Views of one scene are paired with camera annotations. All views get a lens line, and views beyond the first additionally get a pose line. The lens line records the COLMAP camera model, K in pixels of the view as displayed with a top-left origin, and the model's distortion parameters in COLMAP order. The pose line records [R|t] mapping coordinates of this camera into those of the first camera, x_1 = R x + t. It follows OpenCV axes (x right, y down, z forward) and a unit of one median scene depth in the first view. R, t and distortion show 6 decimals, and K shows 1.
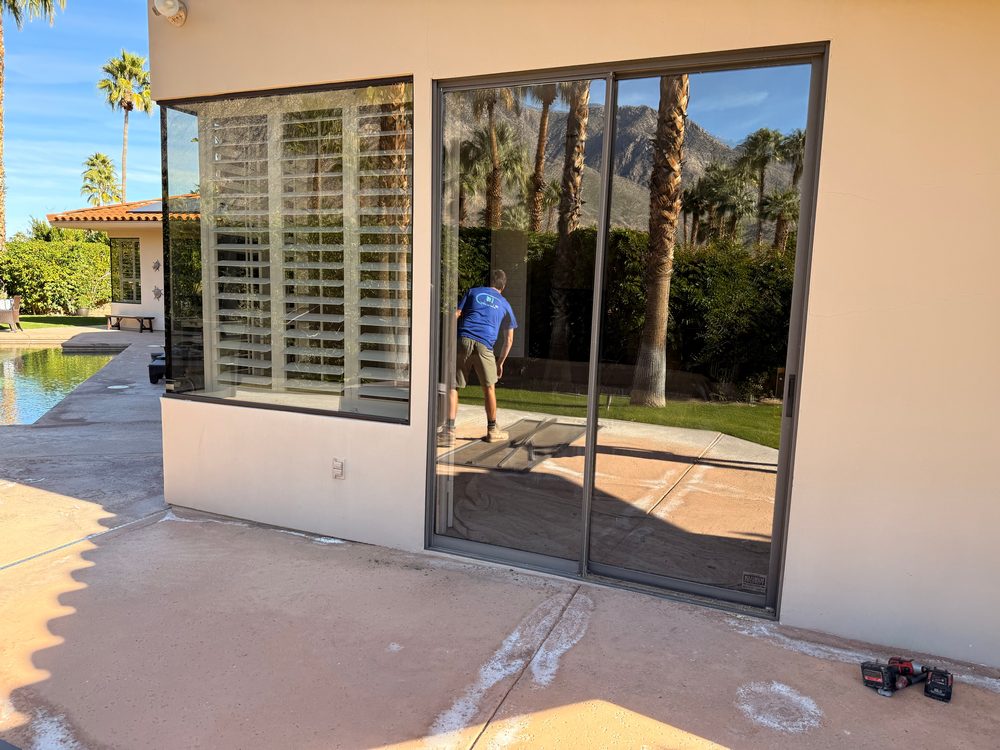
lens RADIAL K [[706.3, 0, 500.0], [0, 706.3, 375.0], [0, 0, 1]] dist [0.002006, -0.001941]
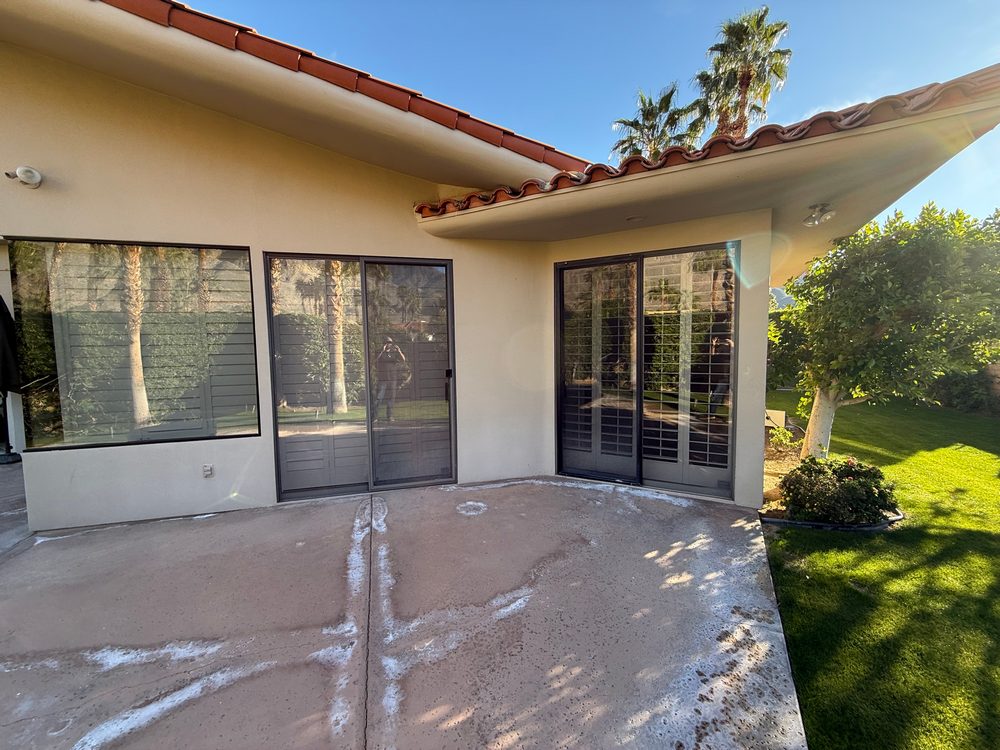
lens RADIAL K [[400.1, 0, 500.0], [0, 400.1, 375.0], [0, 0, 1]] dist [0.002287, 0.000405]
pose [[0.773091, -0.085251, 0.628540, -0.304841], [0.109183, 0.994022, 0.000530, -0.020265], [-0.624828, 0.068216, 0.777777, -0.204251]]
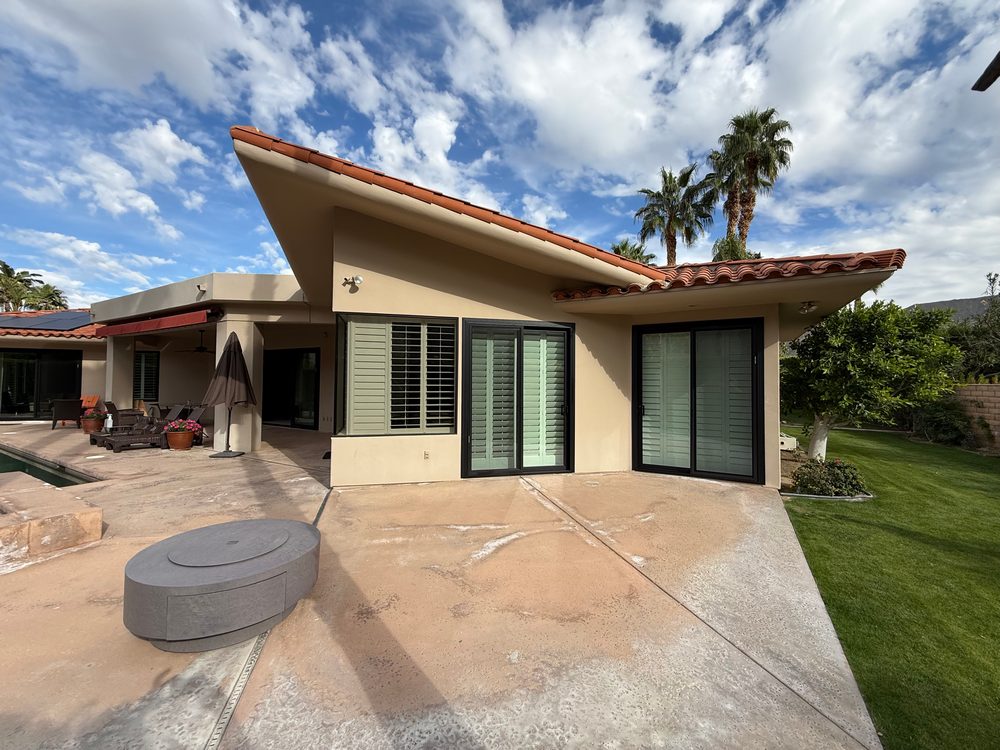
lens RADIAL K [[402.3, 0, 497.0], [0, 402.3, 360.8], [0, 0, 1]] dist [-0.002063, -0.000516]
pose [[0.794991, 0.008889, 0.606557, -1.056882], [0.081706, 0.989212, -0.121587, -0.012199], [-0.601094, 0.146220, 0.785688, -0.458343]]
